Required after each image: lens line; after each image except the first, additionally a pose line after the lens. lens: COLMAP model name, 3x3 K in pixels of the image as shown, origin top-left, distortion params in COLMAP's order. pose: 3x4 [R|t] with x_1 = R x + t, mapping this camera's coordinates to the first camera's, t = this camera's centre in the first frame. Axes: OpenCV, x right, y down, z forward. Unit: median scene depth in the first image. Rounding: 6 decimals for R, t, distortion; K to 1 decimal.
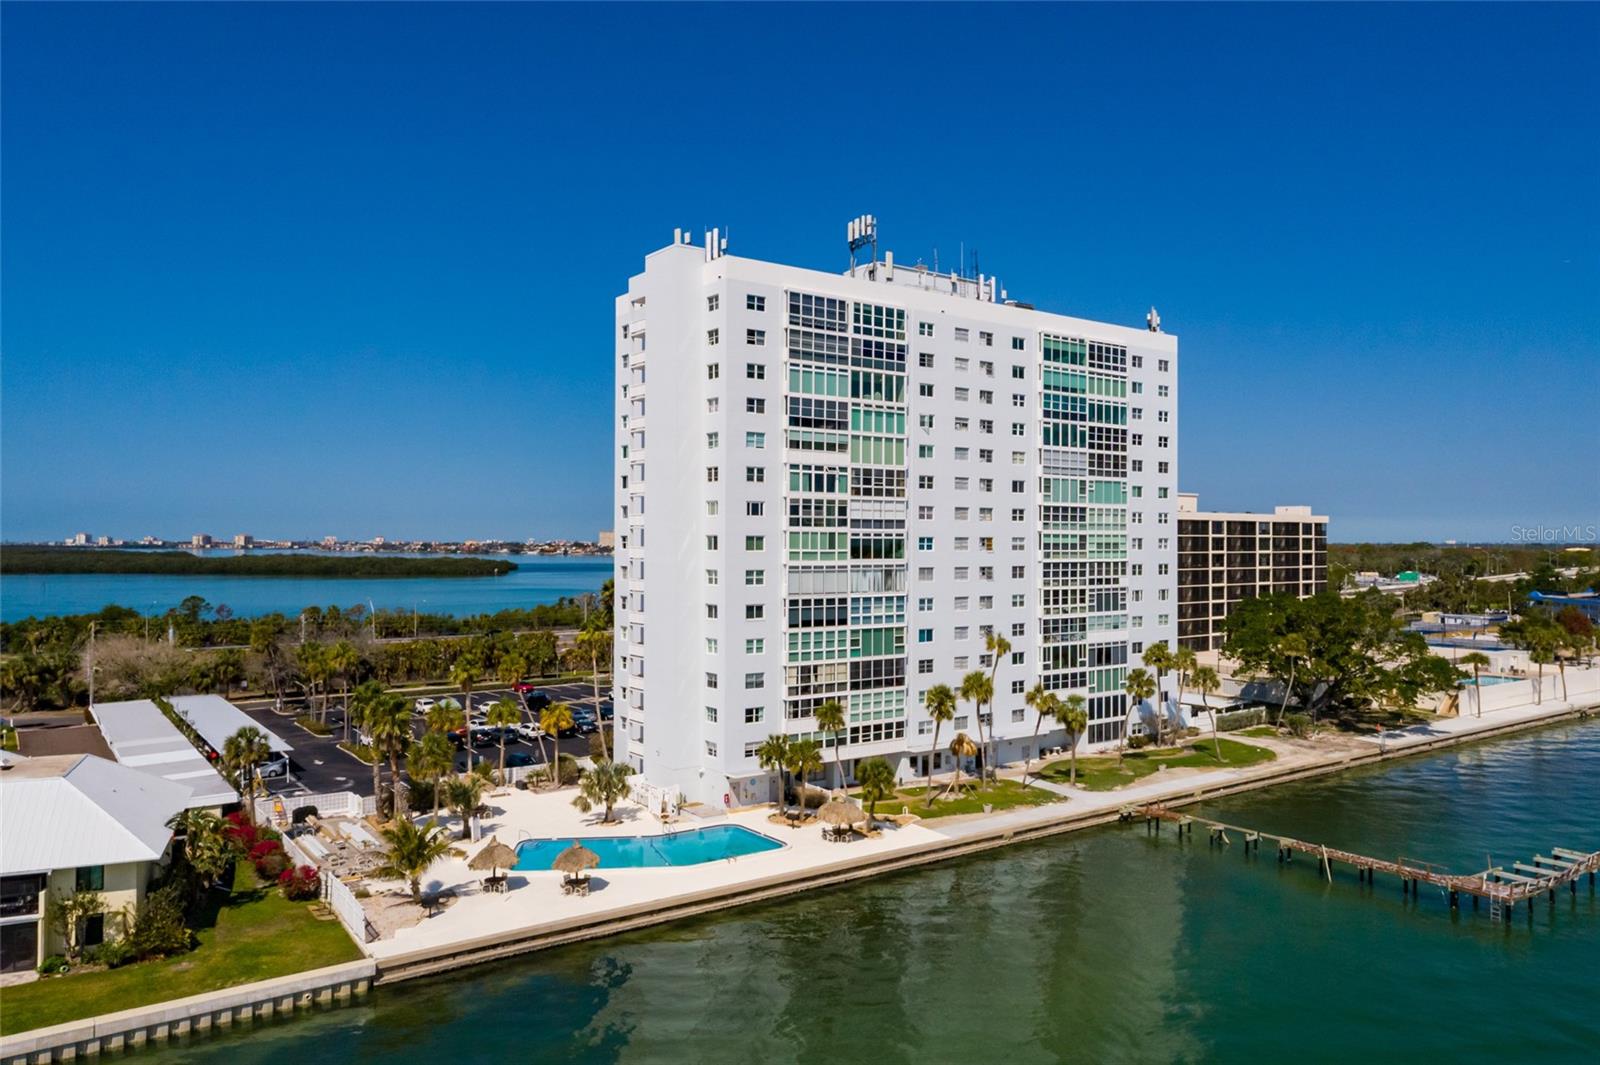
lens RADIAL K [[1074.2, 0, 790.3], [0, 1074.2, 541.6], [0, 0, 1]] dist [-0.001891, 0.010743]
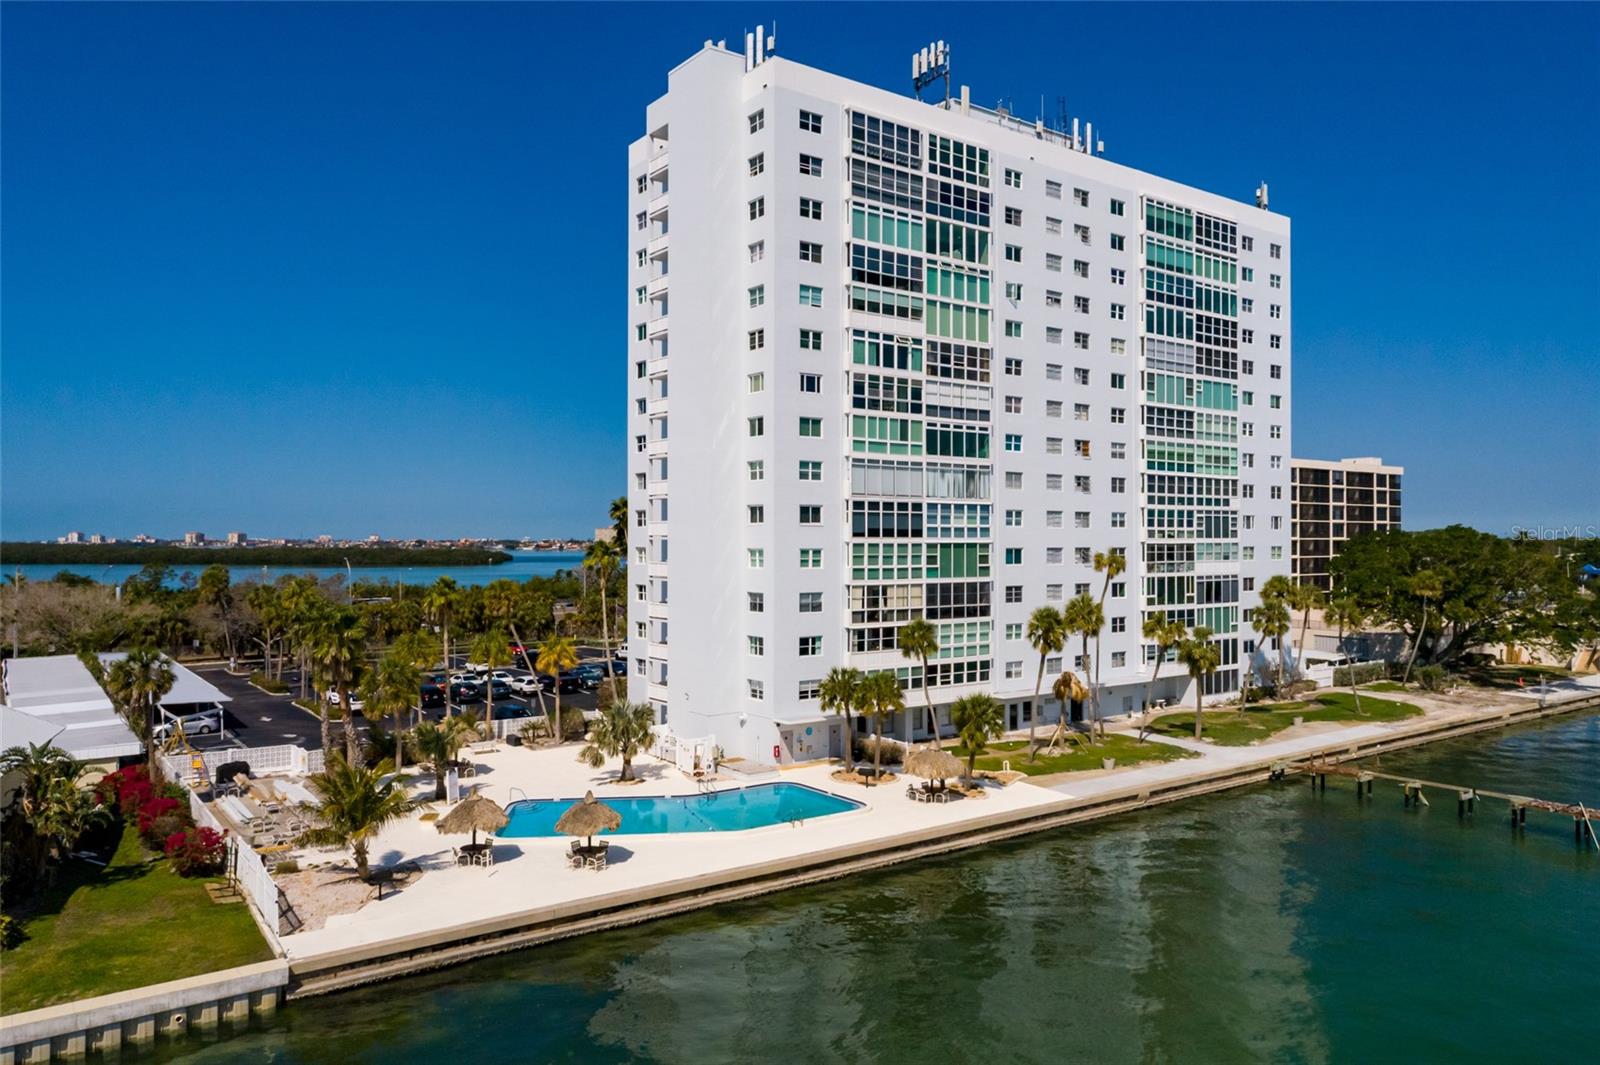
lens RADIAL K [[1074.2, 0, 790.2], [0, 1074.2, 538.4], [0, 0, 1]] dist [-0.001891, 0.010743]
pose [[0.999988, -0.003059, 0.003822, -0.048860], [0.003062, 0.999995, -0.000761, 0.079949], [-0.003820, 0.000773, 0.999992, 0.206232]]
